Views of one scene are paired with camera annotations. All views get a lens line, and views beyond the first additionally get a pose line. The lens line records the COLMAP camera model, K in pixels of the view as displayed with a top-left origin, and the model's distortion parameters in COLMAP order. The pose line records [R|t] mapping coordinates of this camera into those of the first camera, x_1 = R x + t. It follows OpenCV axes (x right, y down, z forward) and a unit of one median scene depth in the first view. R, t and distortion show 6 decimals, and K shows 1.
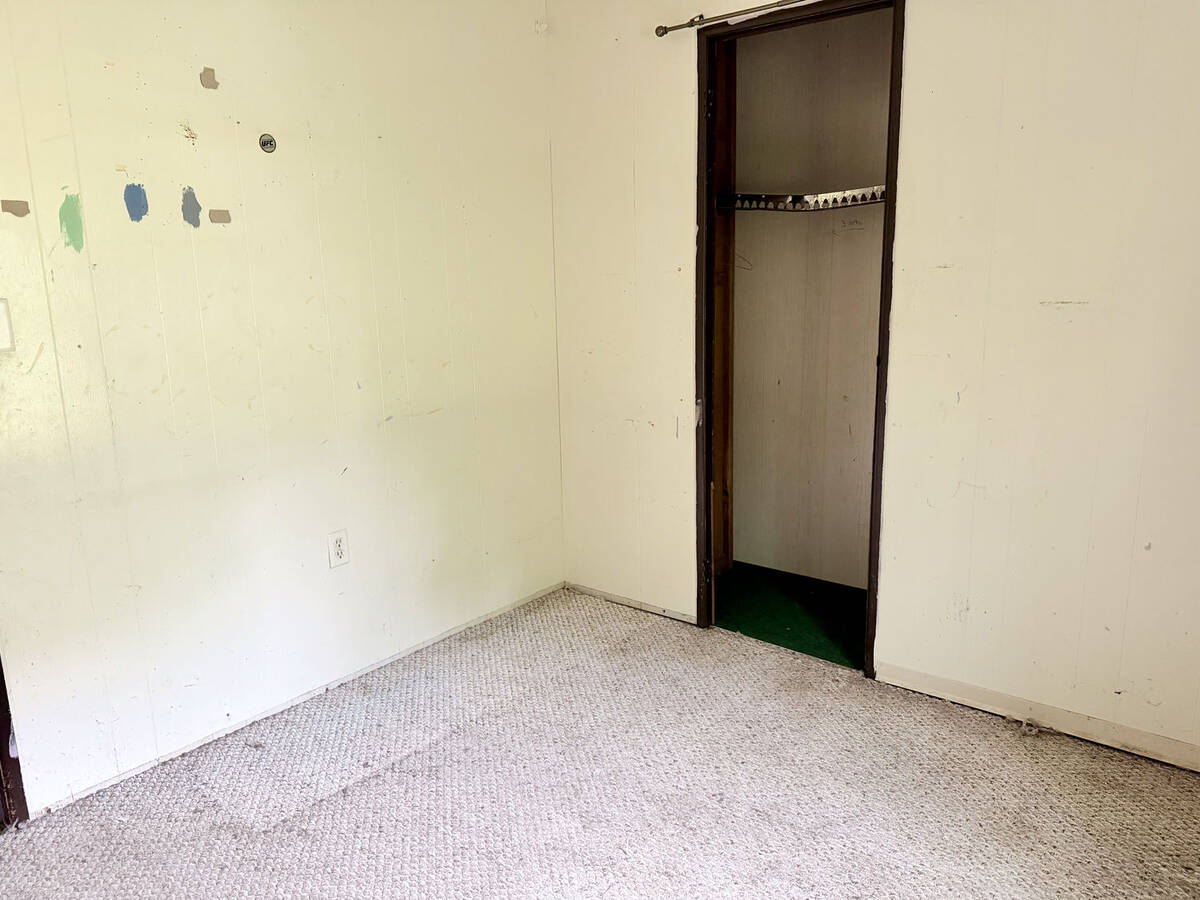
lens RADIAL K [[855.9, 0, 607.9], [0, 855.9, 442.1], [0, 0, 1]] dist [0.065215, -0.078641]
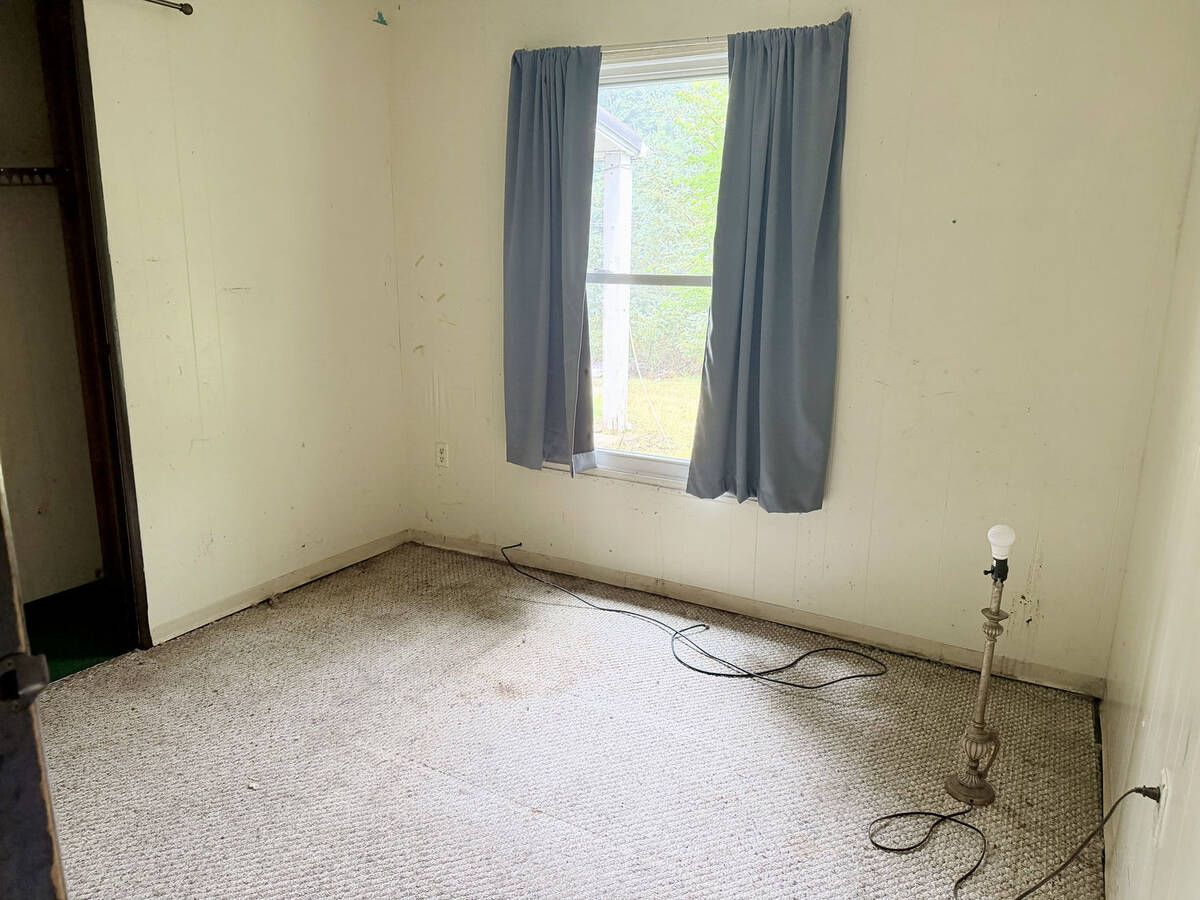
lens RADIAL K [[855.9, 0, 603.7], [0, 855.9, 454.6], [0, 0, 1]] dist [0.065215, -0.078641]
pose [[-0.181379, -0.205829, 0.961632, -0.938606], [0.171367, 0.956275, 0.237004, -0.133570], [-0.968367, 0.207780, -0.138176, 0.681029]]
